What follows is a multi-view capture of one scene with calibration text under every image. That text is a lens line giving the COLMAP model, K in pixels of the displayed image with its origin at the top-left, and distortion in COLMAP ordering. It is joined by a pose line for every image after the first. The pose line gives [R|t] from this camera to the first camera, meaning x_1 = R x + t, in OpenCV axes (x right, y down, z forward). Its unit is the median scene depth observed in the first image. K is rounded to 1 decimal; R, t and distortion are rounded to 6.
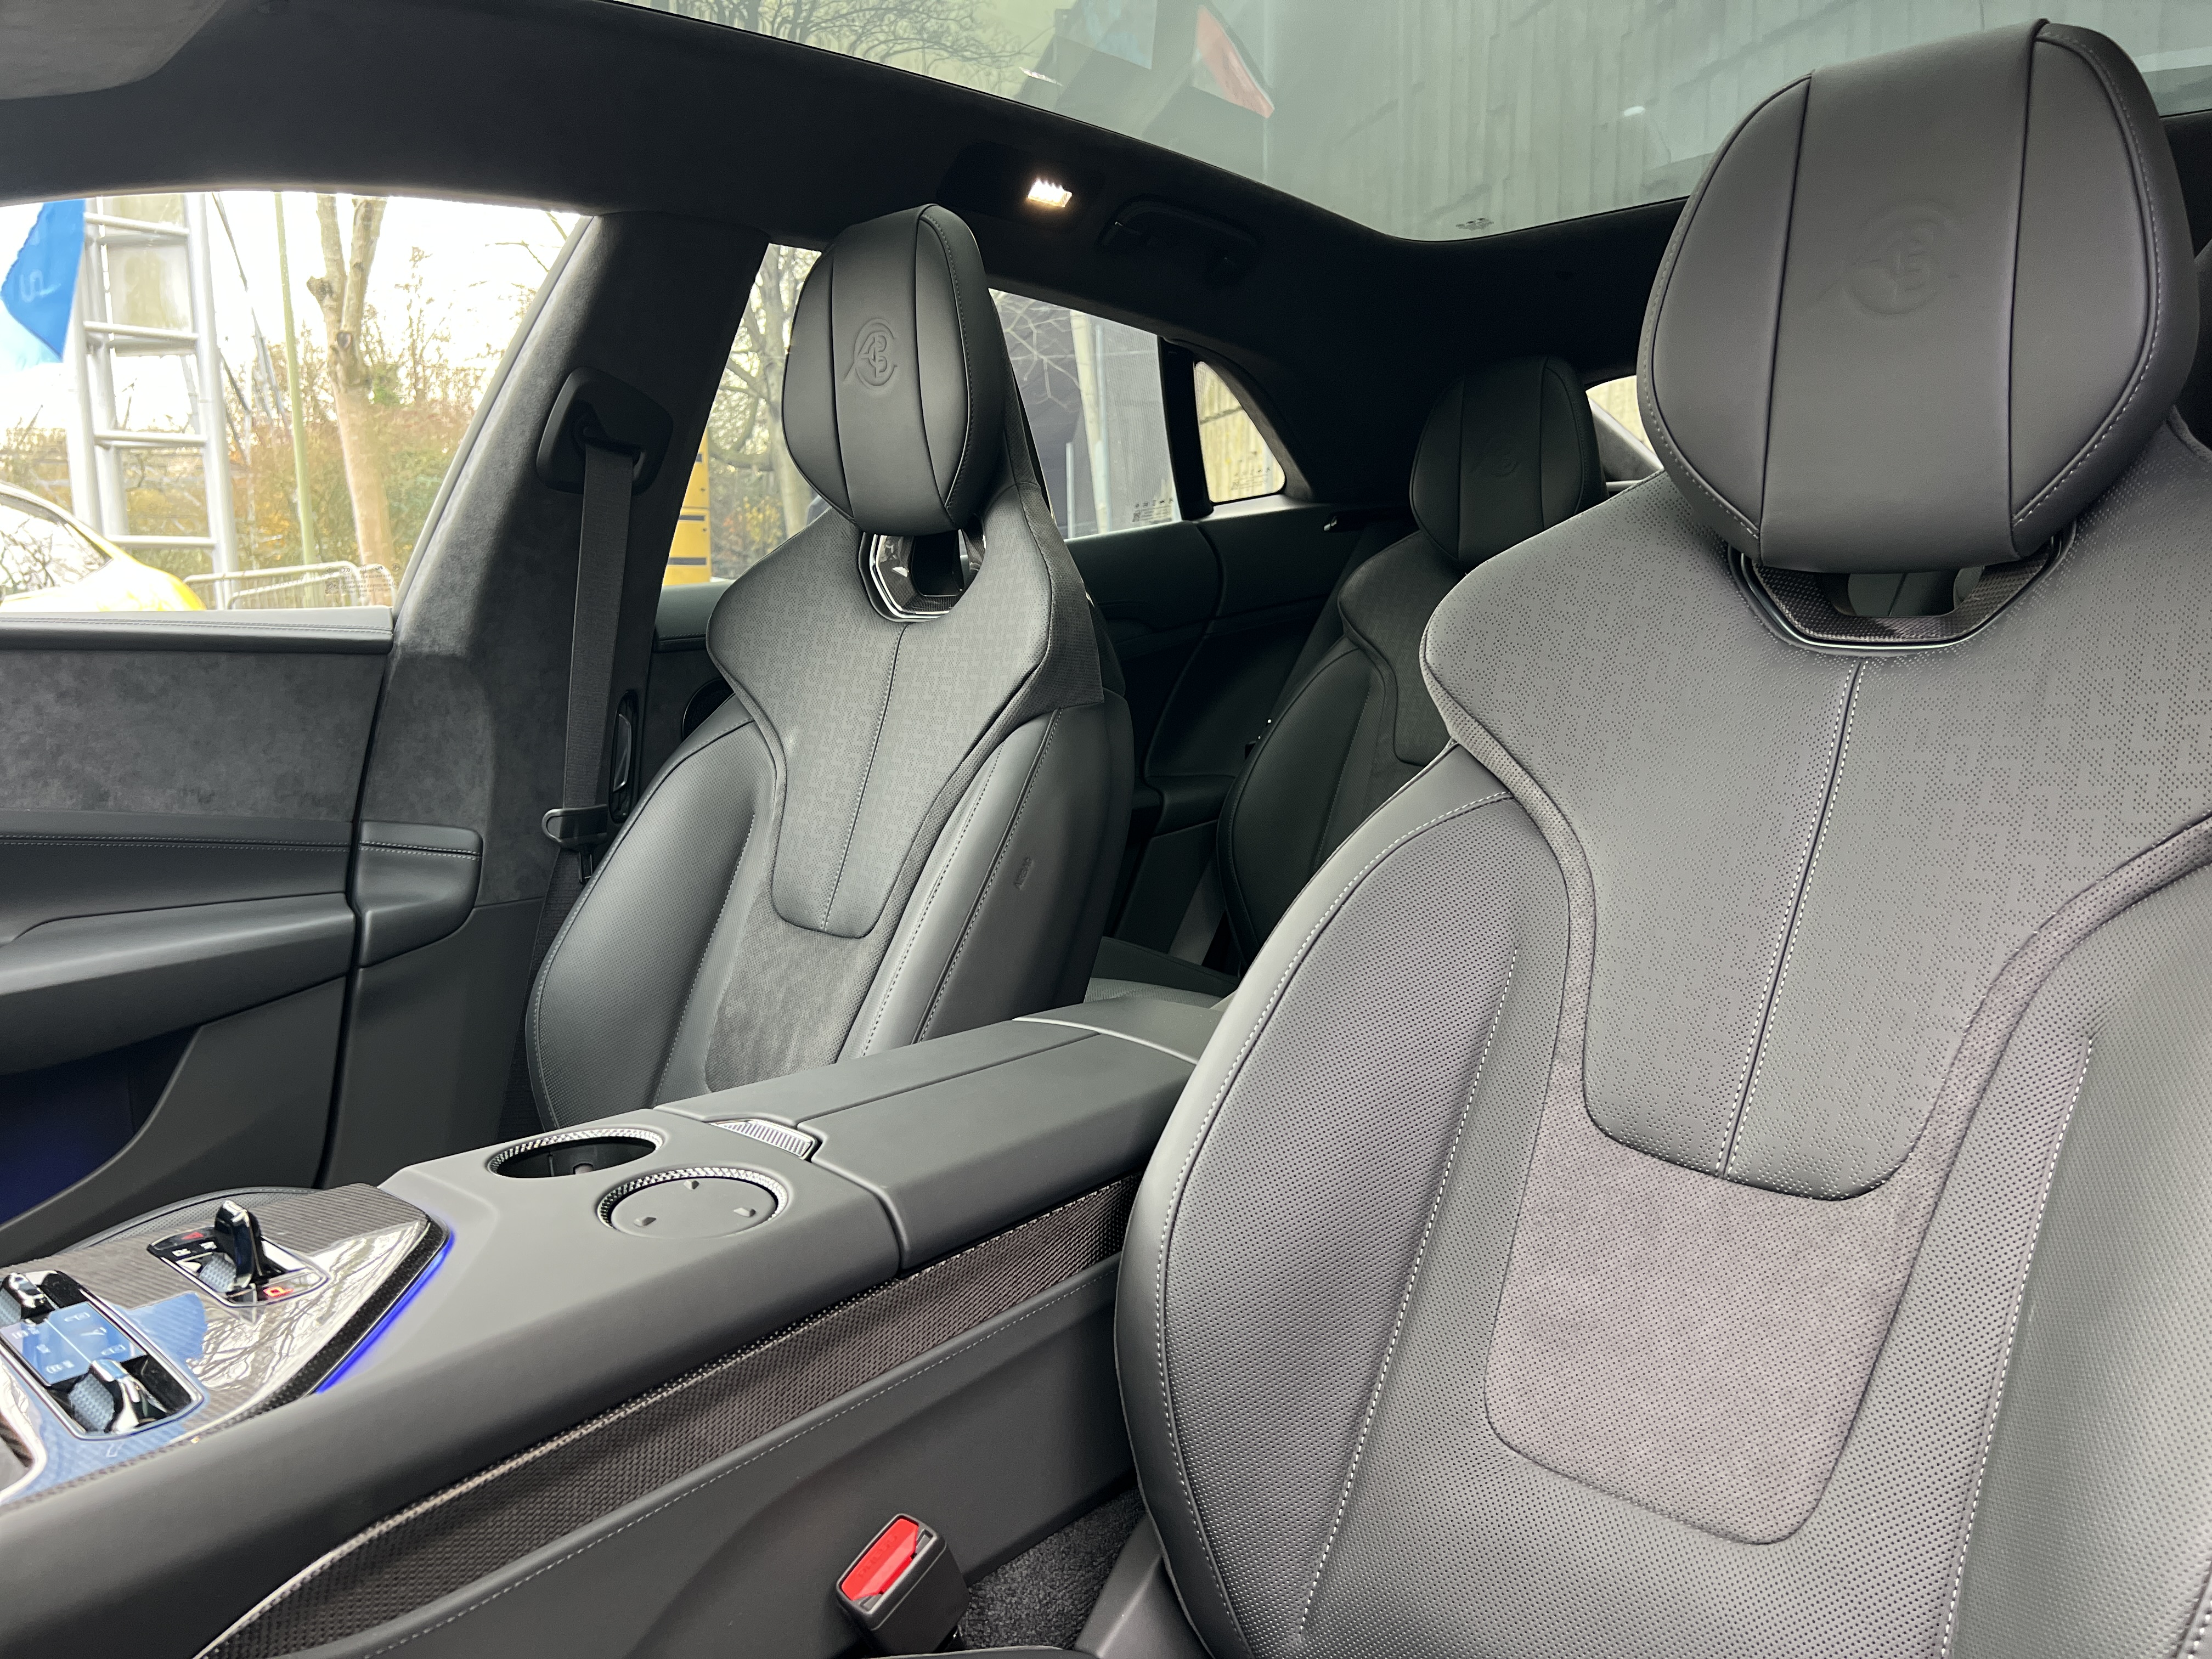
lens RADIAL K [[1667.9, 0, 1106.3], [0, 1667.9, 841.5], [0, 0, 1]] dist [0.055611, -0.064030]
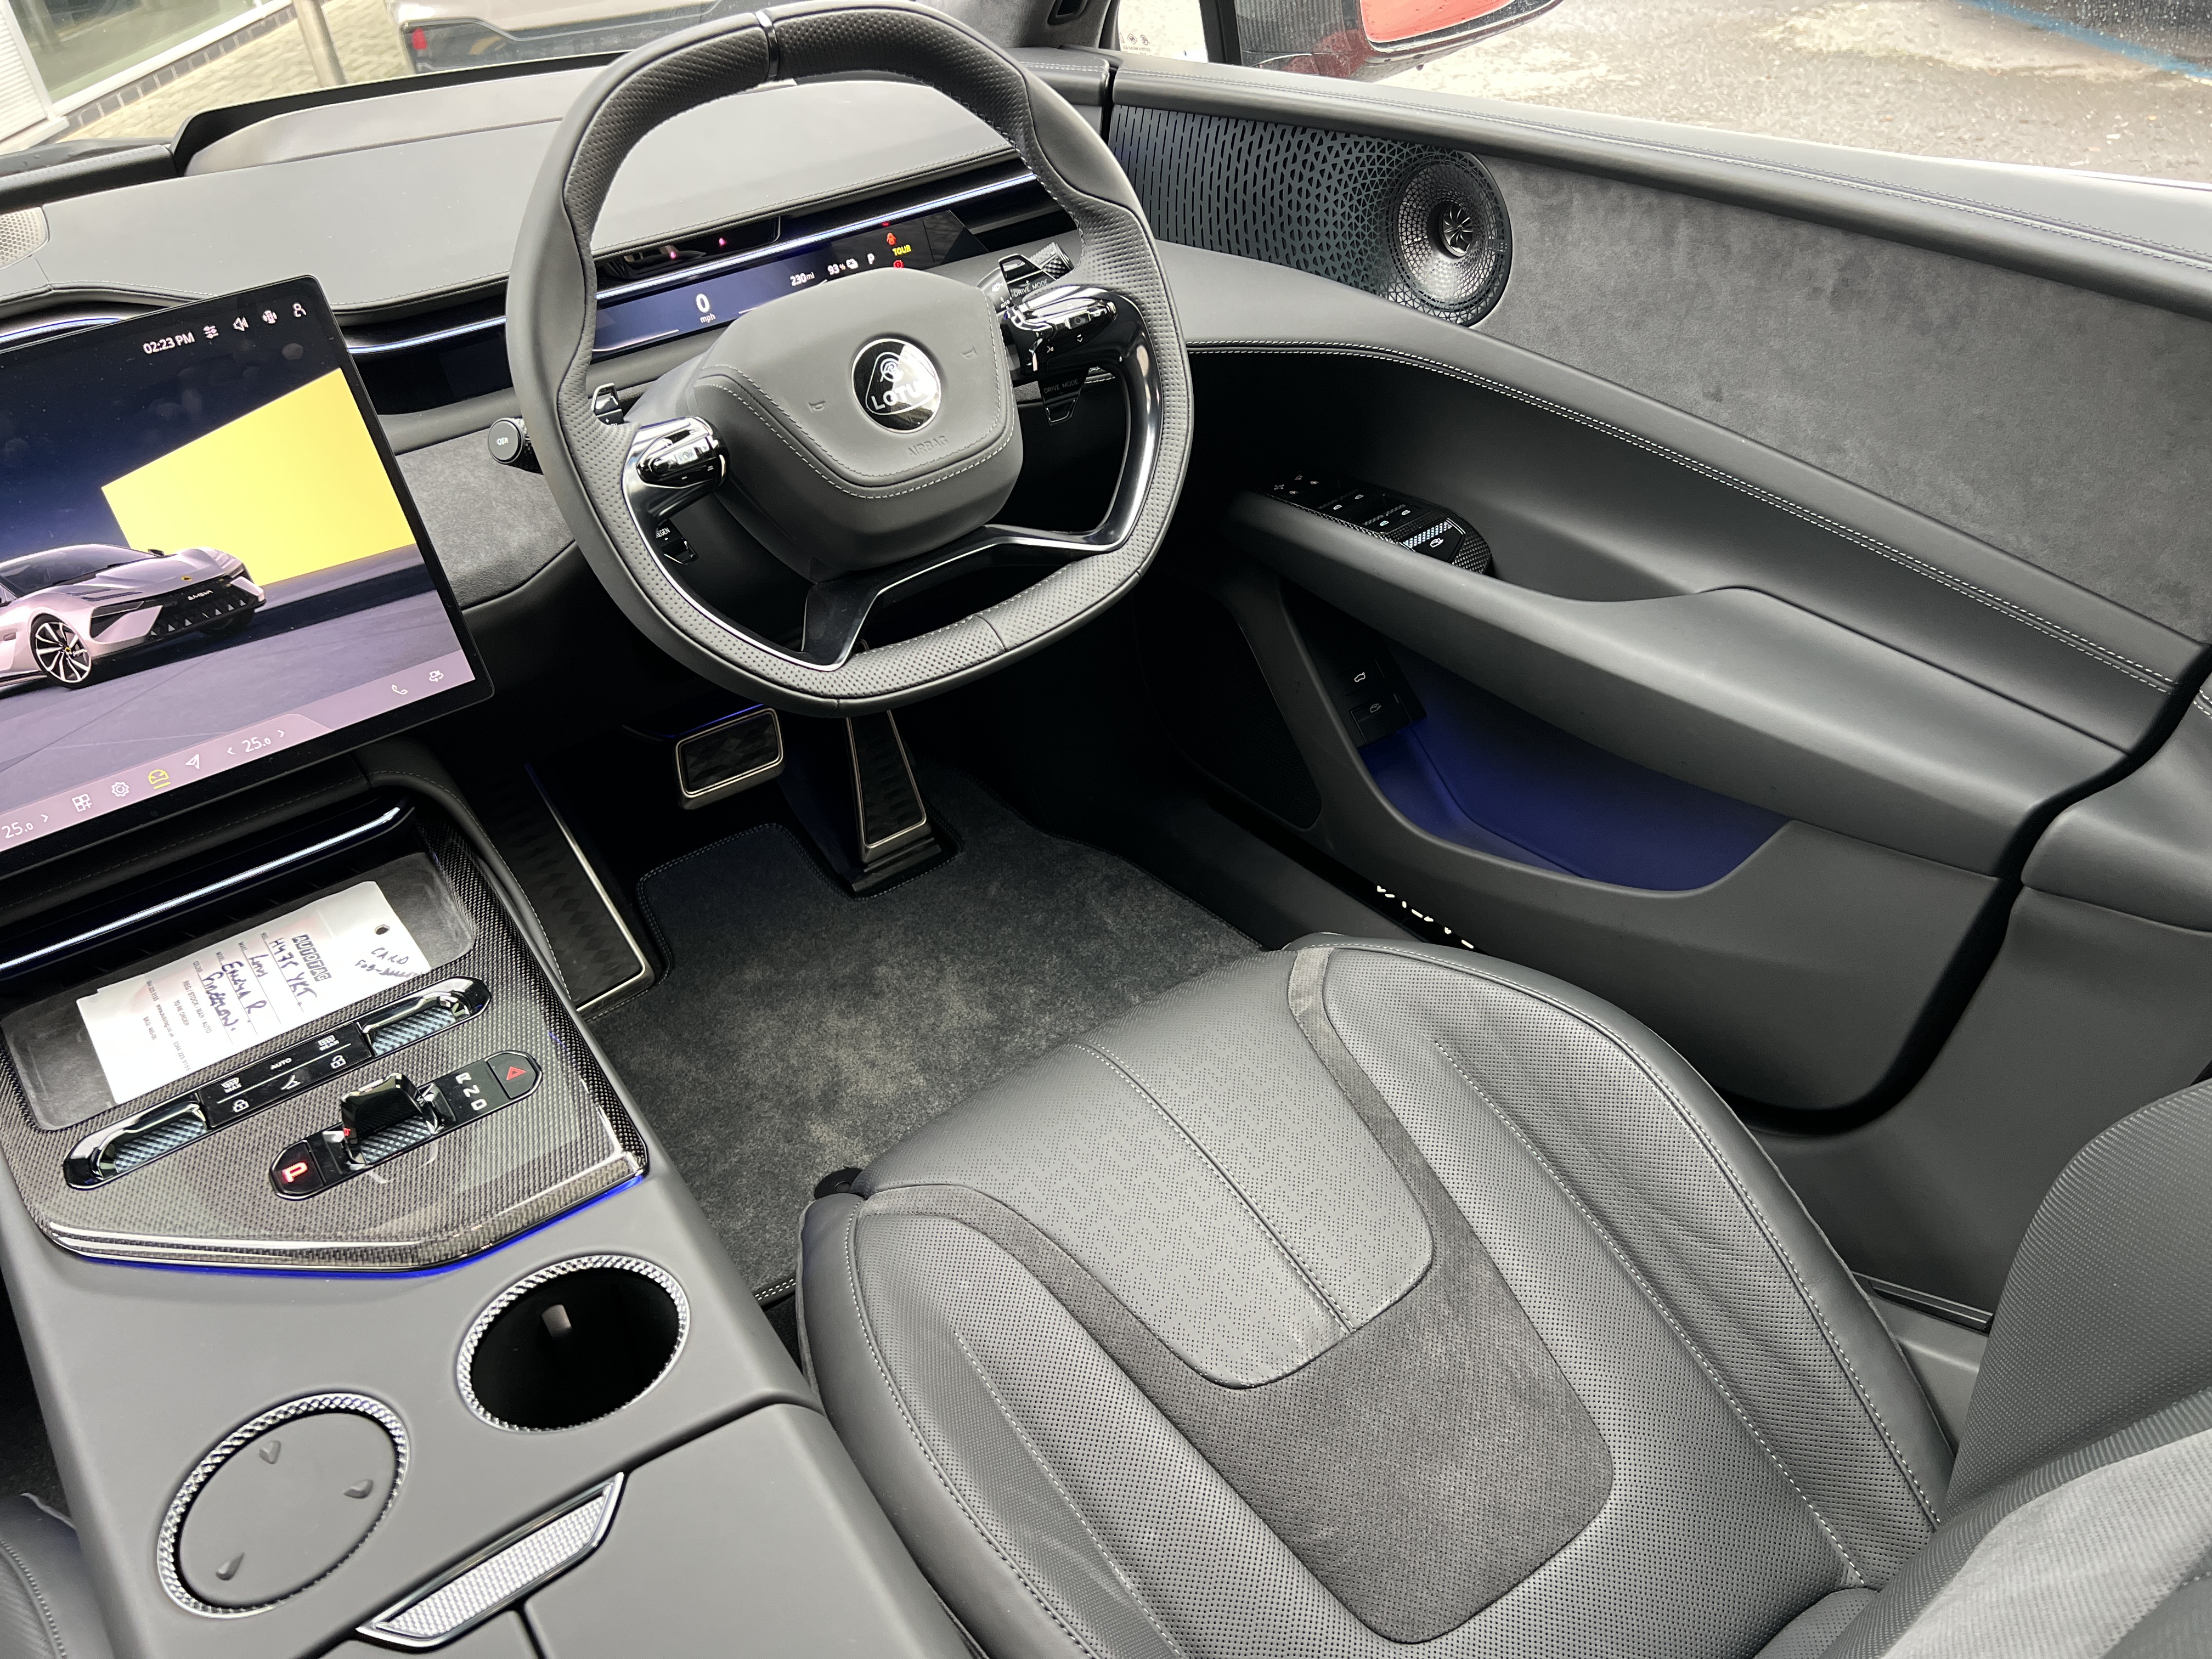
lens RADIAL K [[1667.9, 0, 1109.5], [0, 1667.9, 841.1], [0, 0, 1]] dist [0.055611, -0.064030]
pose [[-0.193397, 0.589365, -0.784377, 0.054856], [-0.047330, 0.792935, 0.607465, -0.260048], [0.979978, 0.154606, -0.125456, 0.736477]]
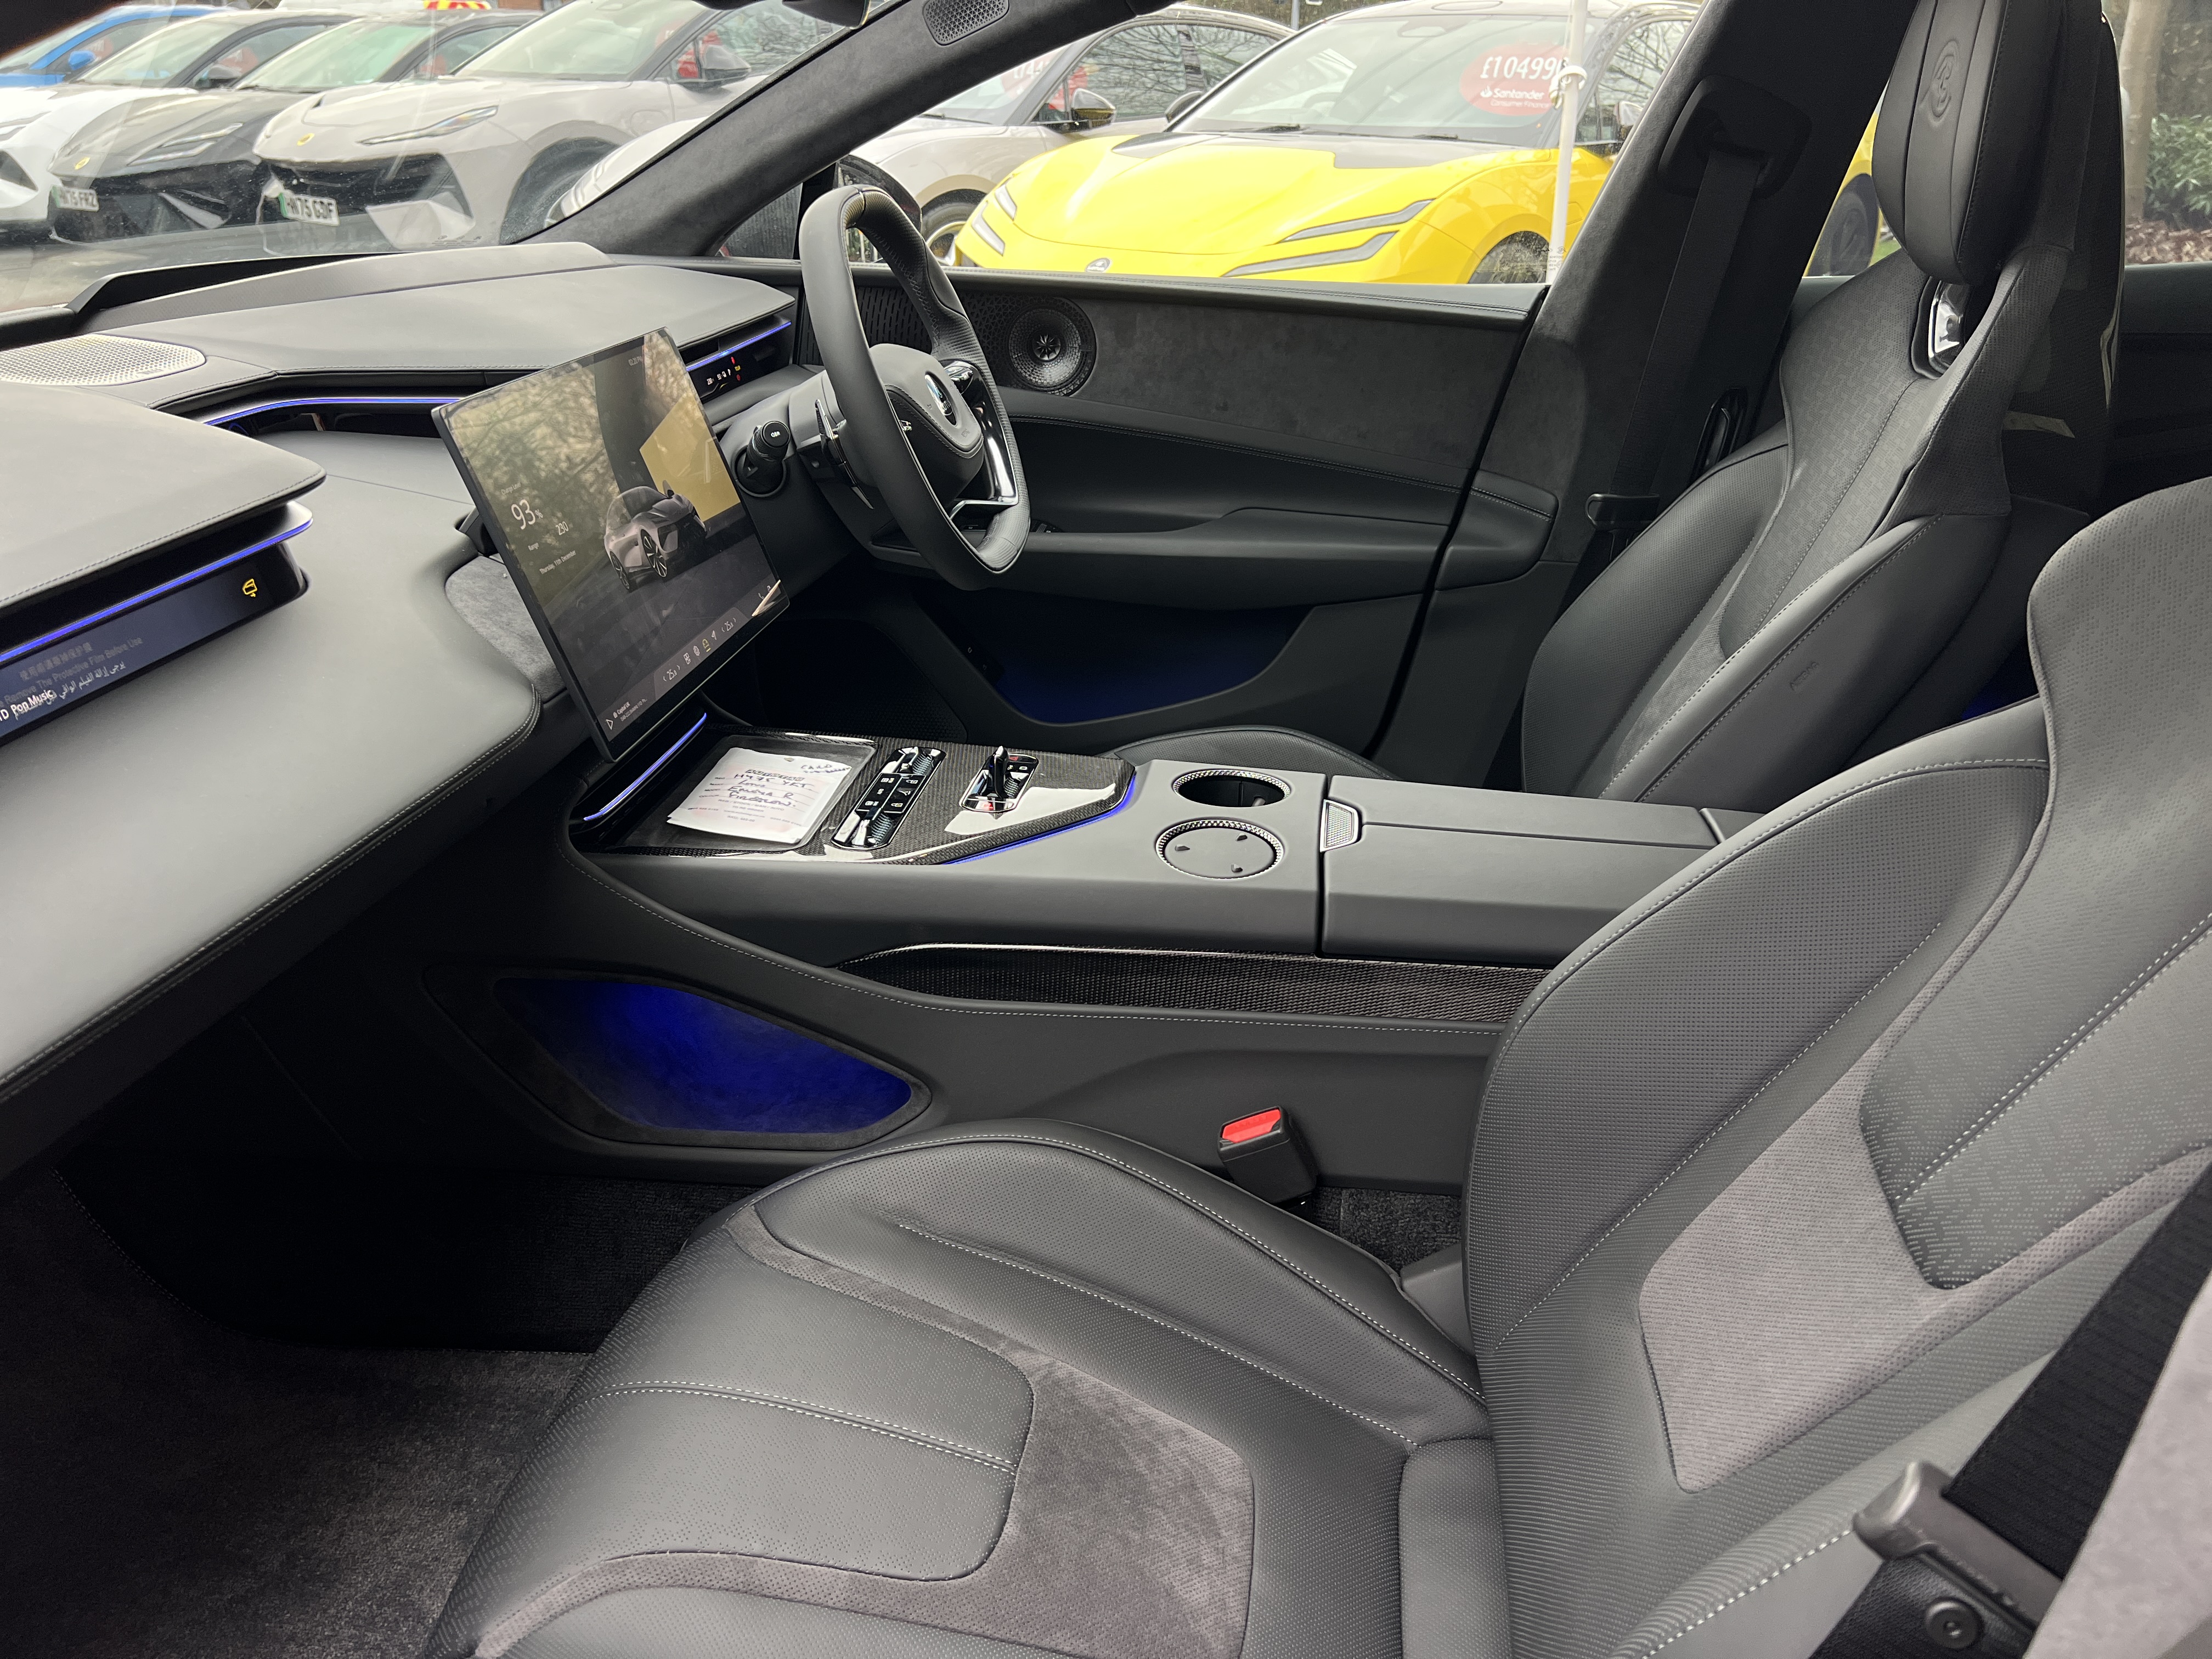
lens RADIAL K [[1667.9, 0, 1113.3], [0, 1667.9, 845.2], [0, 0, 1]] dist [0.055611, -0.064030]
pose [[0.578461, 0.364047, -0.729968, 0.389244], [-0.146351, 0.926684, 0.346177, -0.141324], [0.802474, -0.093418, 0.589329, 0.044622]]
